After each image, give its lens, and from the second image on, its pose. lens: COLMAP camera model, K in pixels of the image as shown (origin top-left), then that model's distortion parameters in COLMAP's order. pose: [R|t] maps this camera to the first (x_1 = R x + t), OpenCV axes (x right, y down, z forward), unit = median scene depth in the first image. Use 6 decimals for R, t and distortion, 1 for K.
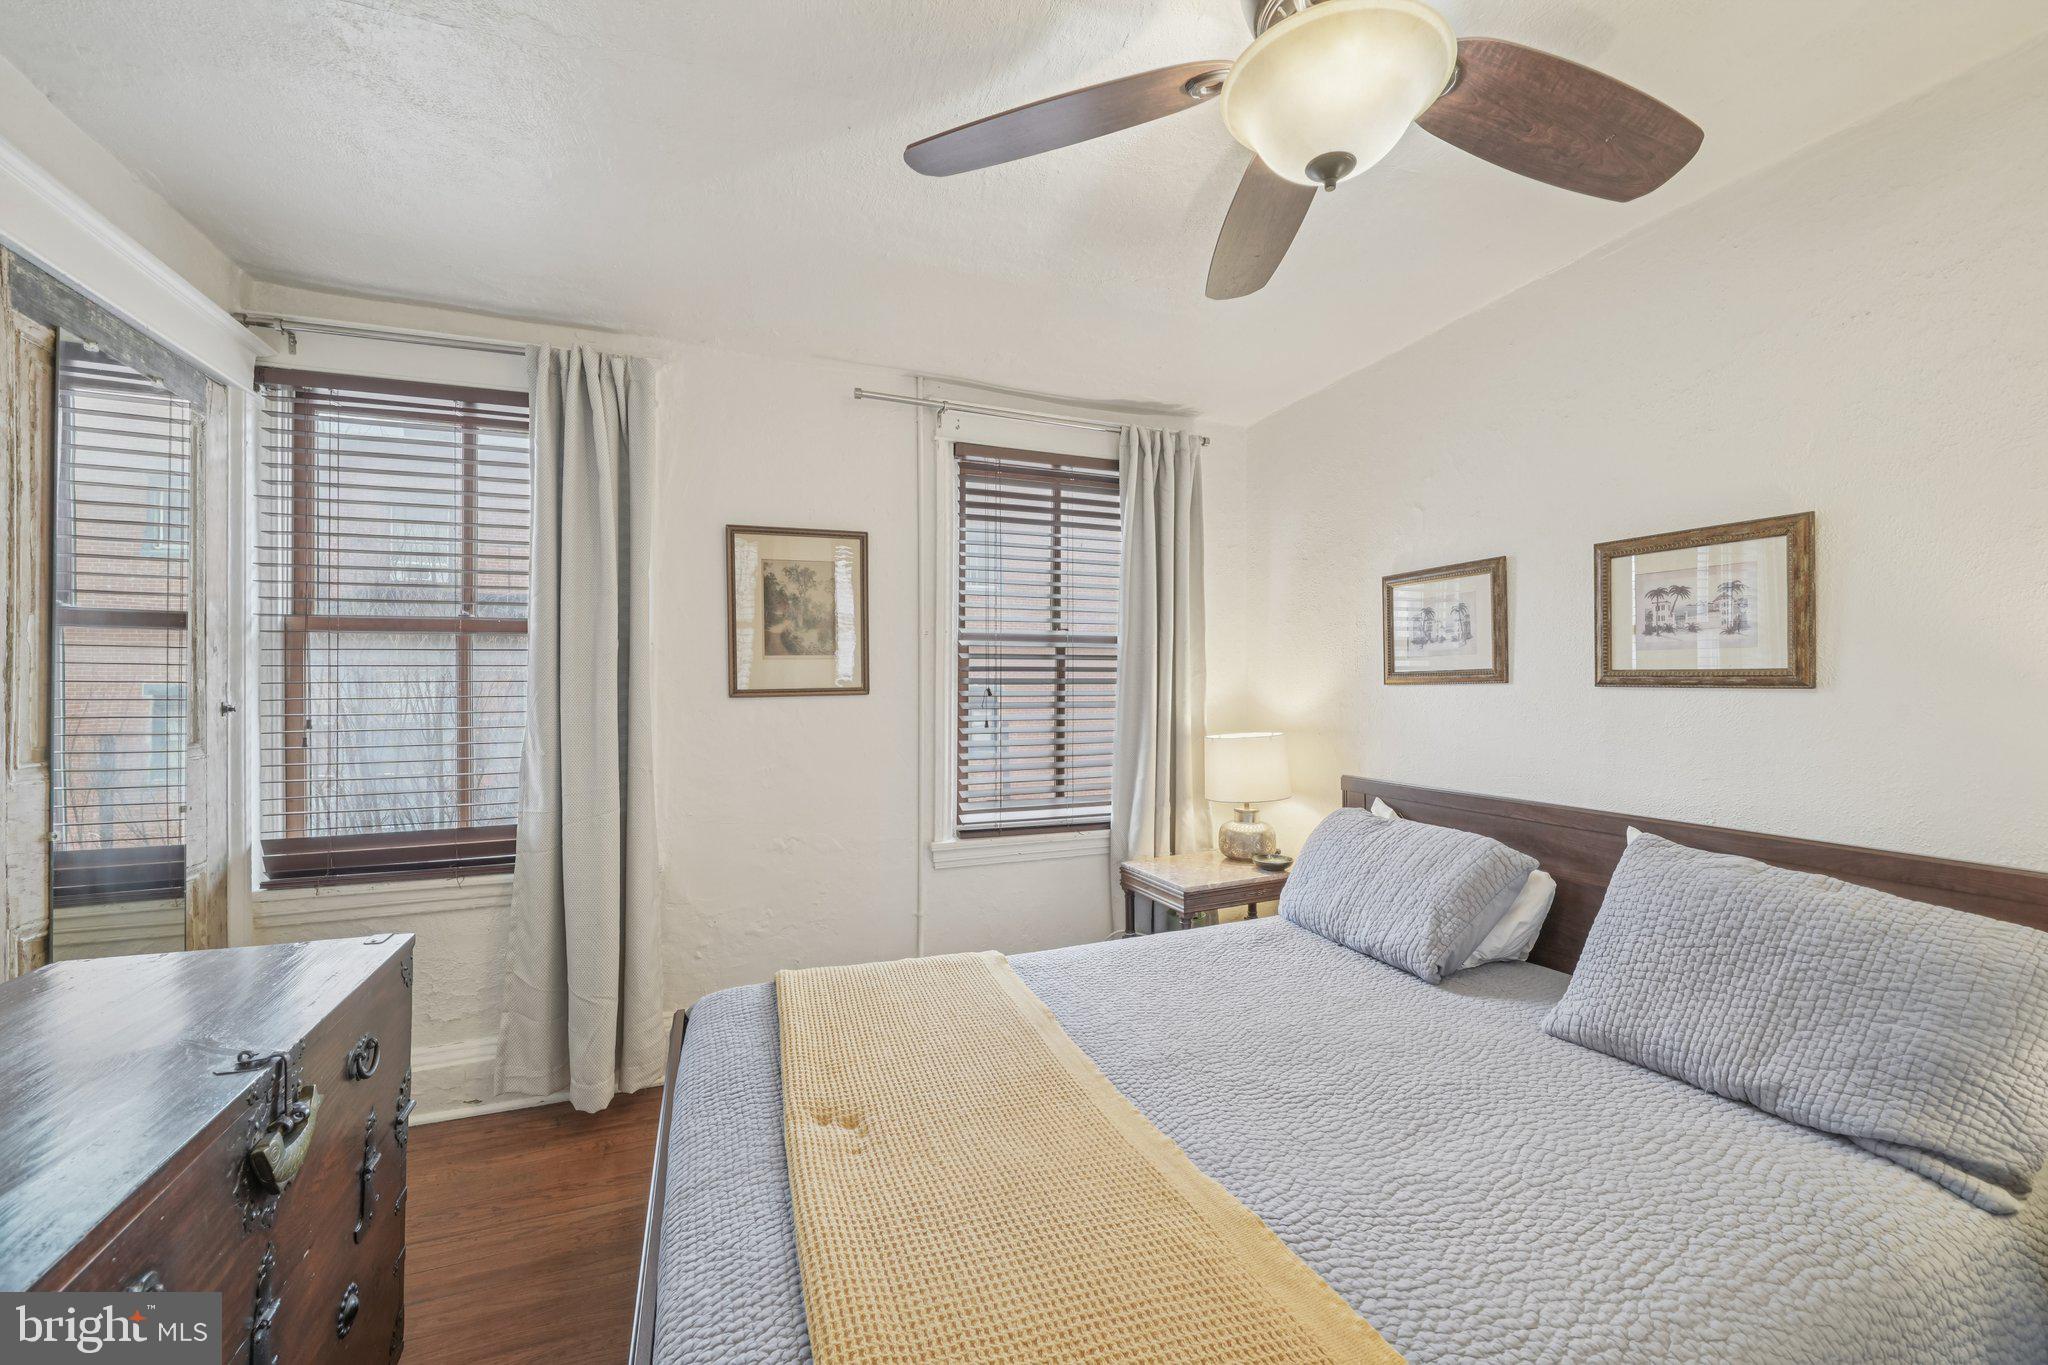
lens RADIAL K [[796.8, 0, 1018.9], [0, 796.8, 685.6], [0, 0, 1]] dist [-0.001523, -0.000266]
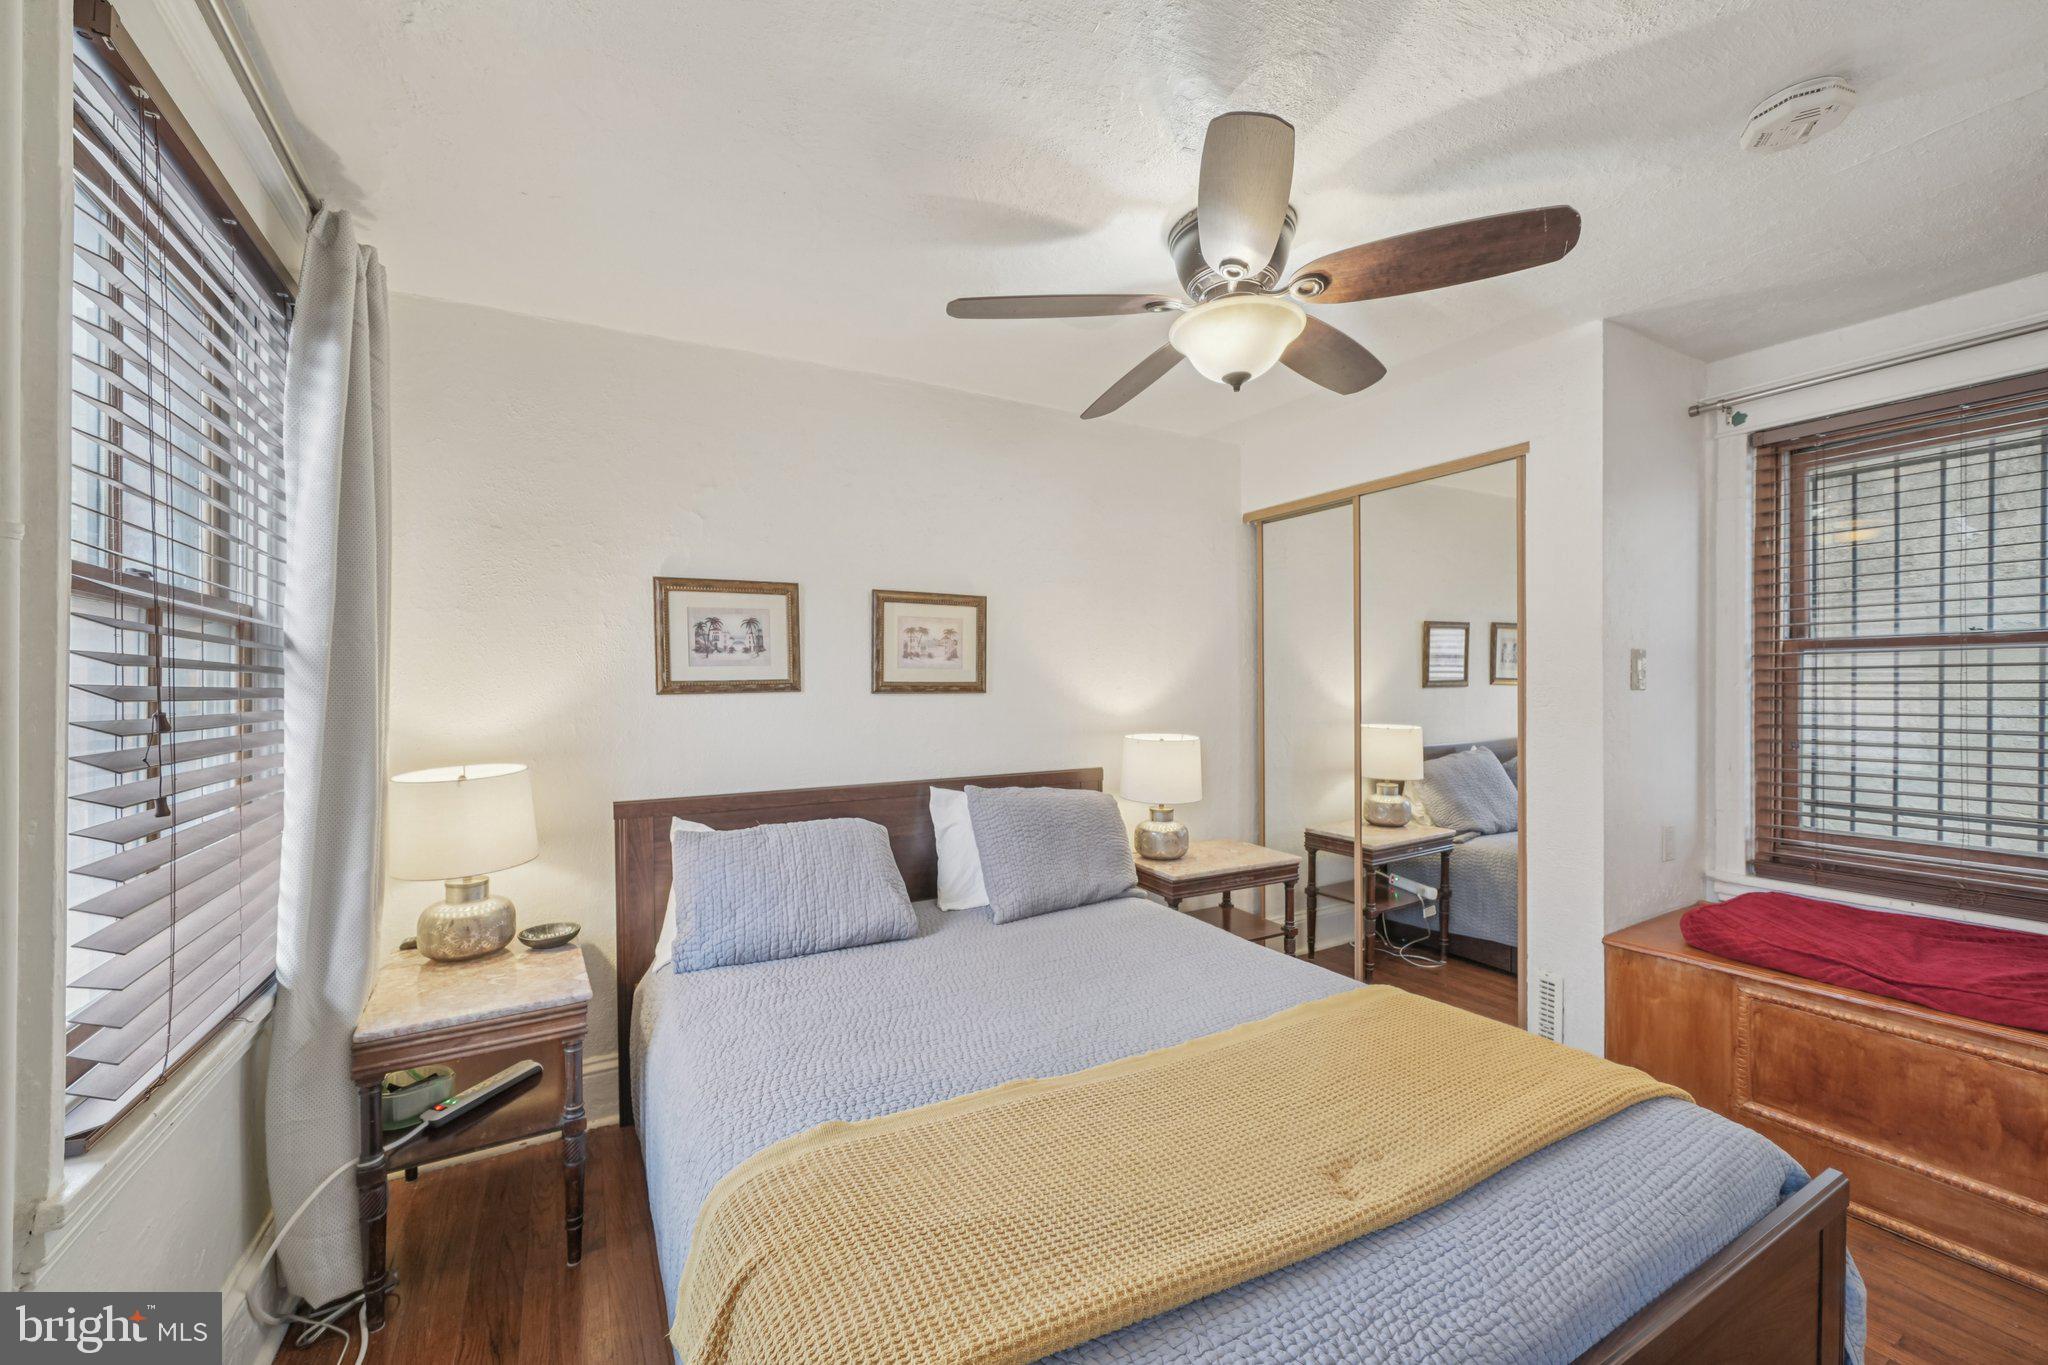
lens RADIAL K [[796.8, 0, 1018.9], [0, 796.8, 685.6], [0, 0, 1]] dist [-0.001523, -0.000266]
pose [[-0.119854, 0.002101, 0.992789, -0.654836], [0.008736, 0.999961, -0.001061, -0.008494], [-0.992753, 0.008545, -0.119868, 0.904139]]
